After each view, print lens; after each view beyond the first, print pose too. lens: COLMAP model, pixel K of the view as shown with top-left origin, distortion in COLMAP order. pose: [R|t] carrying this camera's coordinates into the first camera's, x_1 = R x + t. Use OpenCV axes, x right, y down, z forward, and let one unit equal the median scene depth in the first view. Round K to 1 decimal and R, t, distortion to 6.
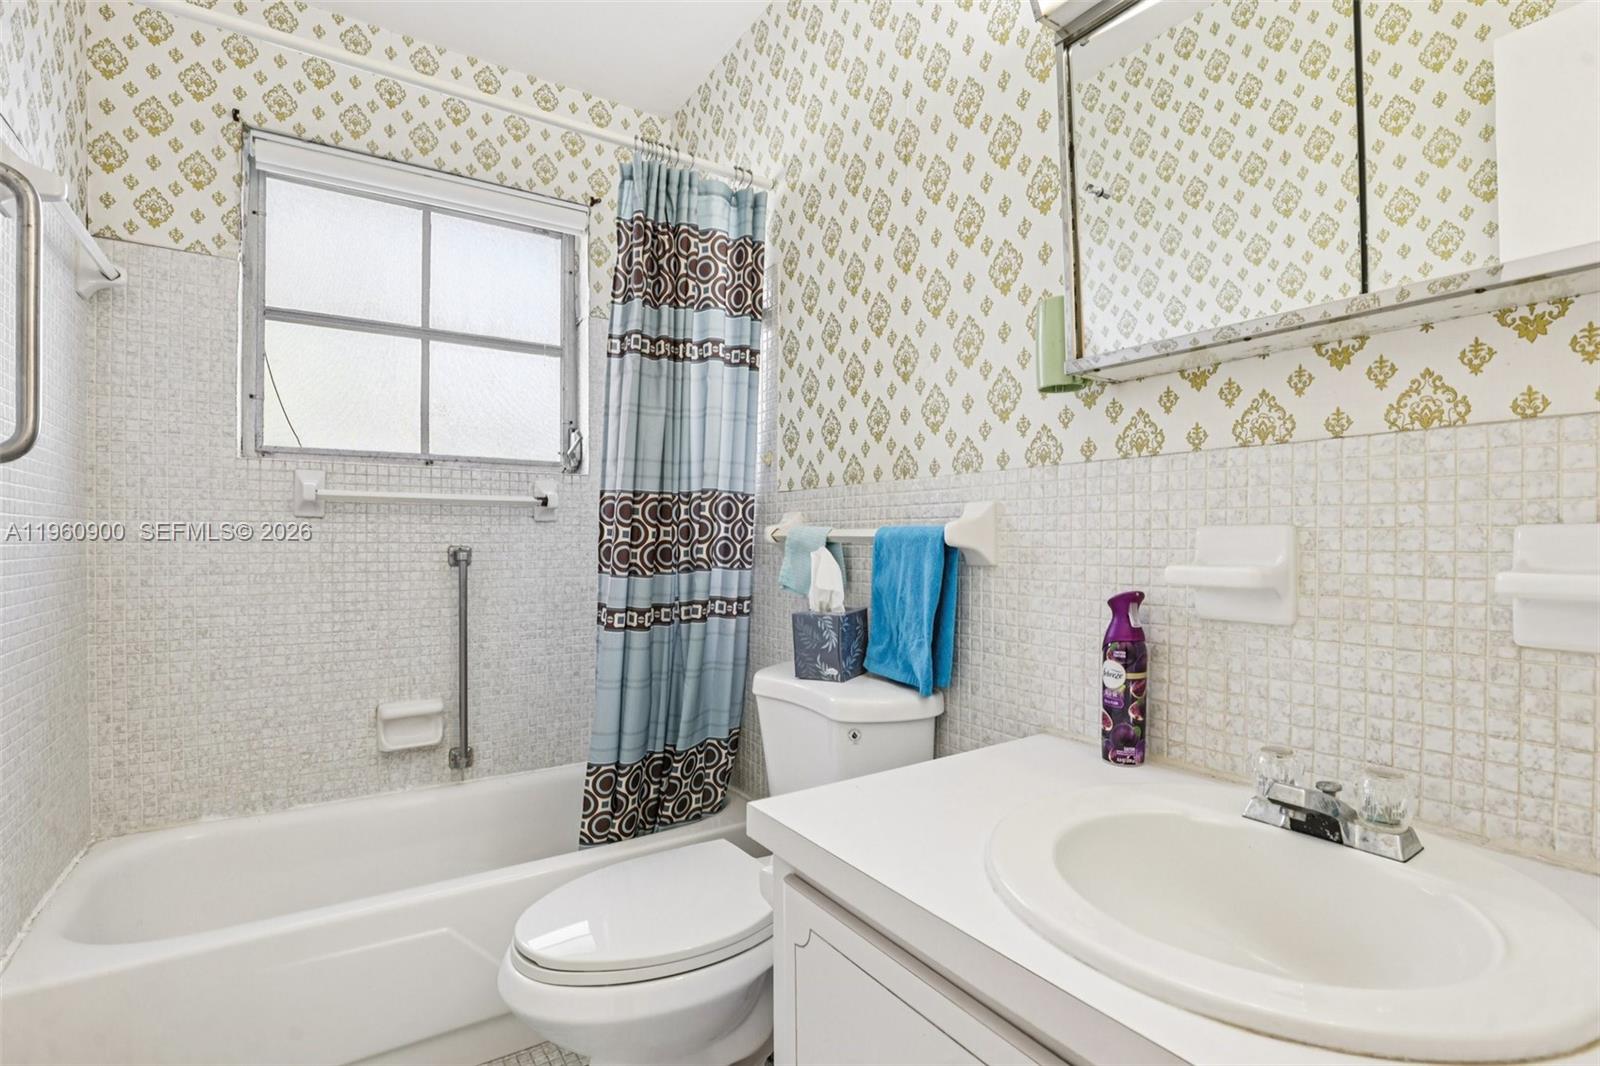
lens RADIAL K [[736.6, 0, 799.9], [0, 736.6, 533.1], [0, 0, 1]] dist [-0.039864, 0.008476]
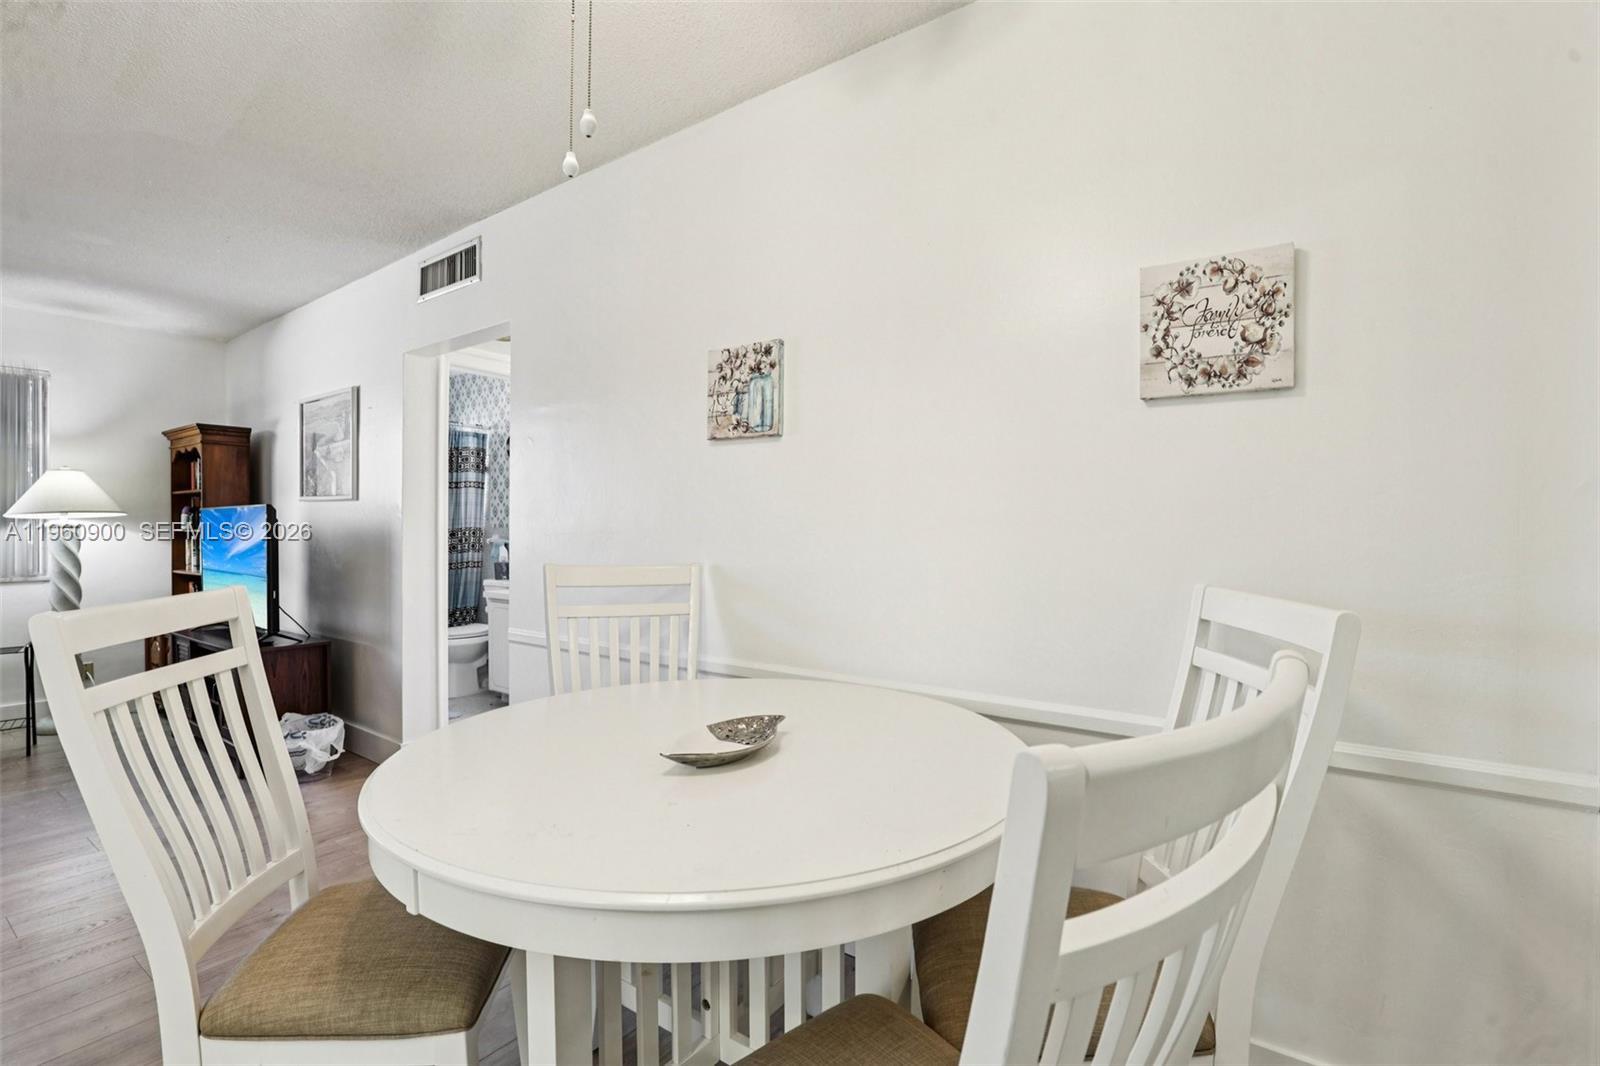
lens RADIAL K [[736.6, 0, 800.2], [0, 736.6, 553.7], [0, 0, 1]] dist [-0.039864, 0.008476]
pose [[0.940431, -0.001260, 0.339981, 0.155503], [-0.005641, 0.999798, 0.019310, -0.013576], [-0.339937, -0.020078, 0.940234, -2.486614]]
